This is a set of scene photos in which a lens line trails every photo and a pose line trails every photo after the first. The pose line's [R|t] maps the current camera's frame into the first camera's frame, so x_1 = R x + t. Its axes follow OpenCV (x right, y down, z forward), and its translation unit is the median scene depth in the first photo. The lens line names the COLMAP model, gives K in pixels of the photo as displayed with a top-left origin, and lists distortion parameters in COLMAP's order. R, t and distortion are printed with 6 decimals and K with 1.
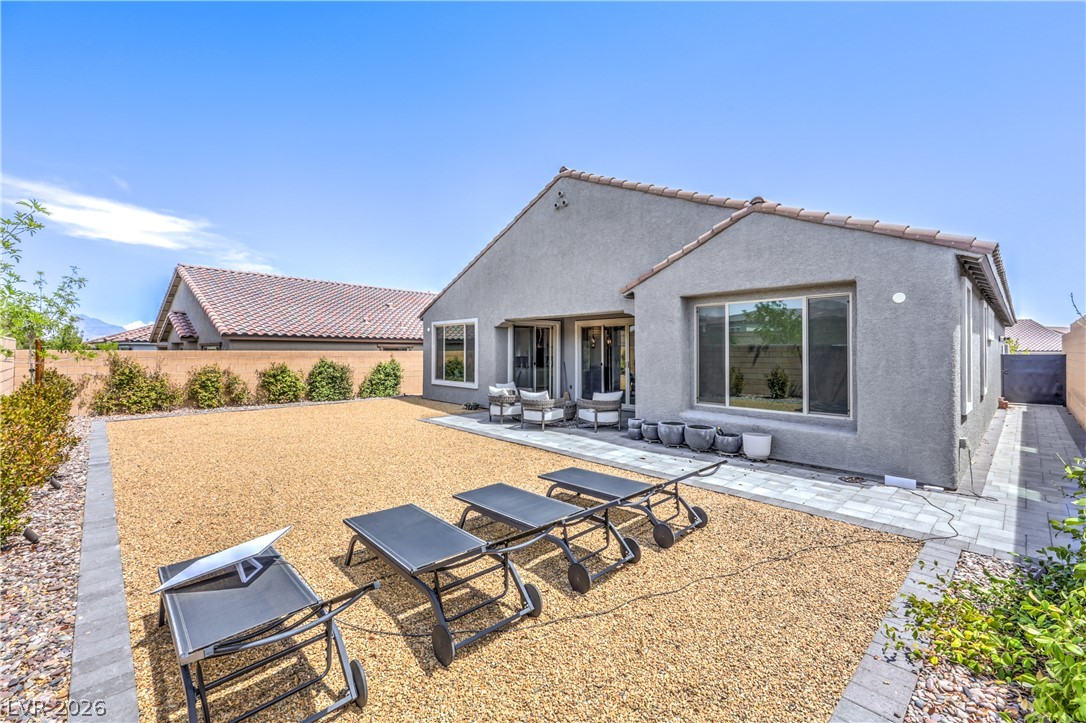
lens RADIAL K [[456.3, 0, 549.9], [0, 456.3, 357.7], [0, 0, 1]] dist [-0.001632, -0.000144]
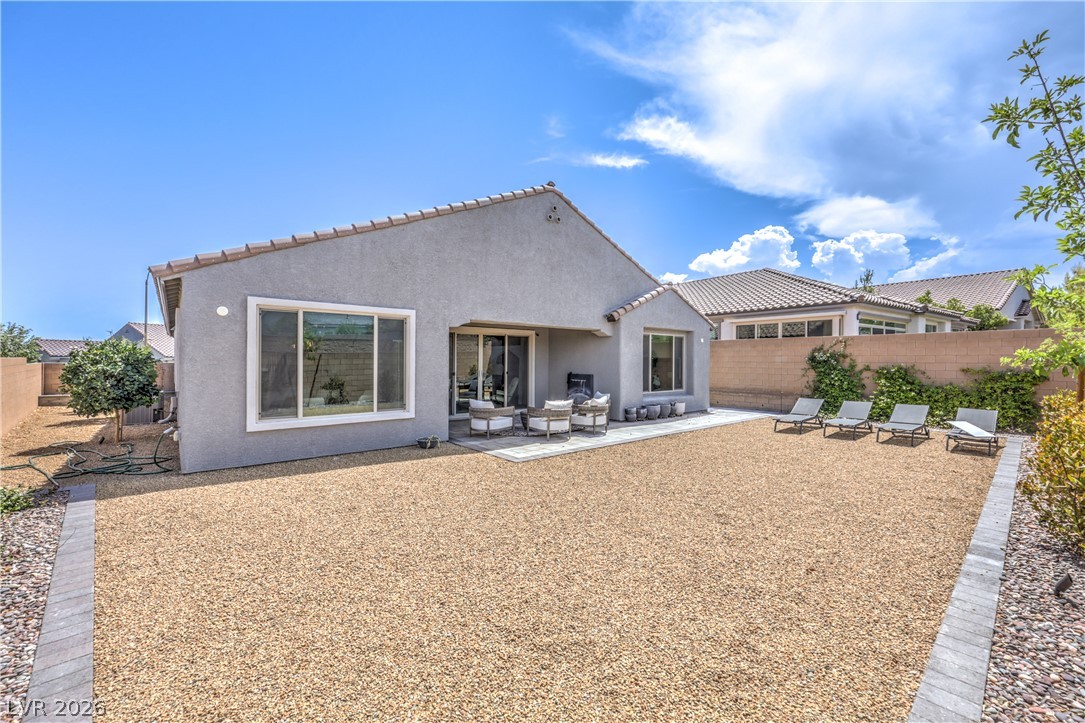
lens RADIAL K [[450.4, 0, 551.5], [0, 450.4, 371.4], [0, 0, 1]] dist [0.003461, 0.000839]
pose [[0.037971, -0.020888, 0.999061, -0.818778], [0.014506, 0.999688, 0.020350, -0.009268], [-0.999174, 0.013720, 0.038262, 0.794708]]
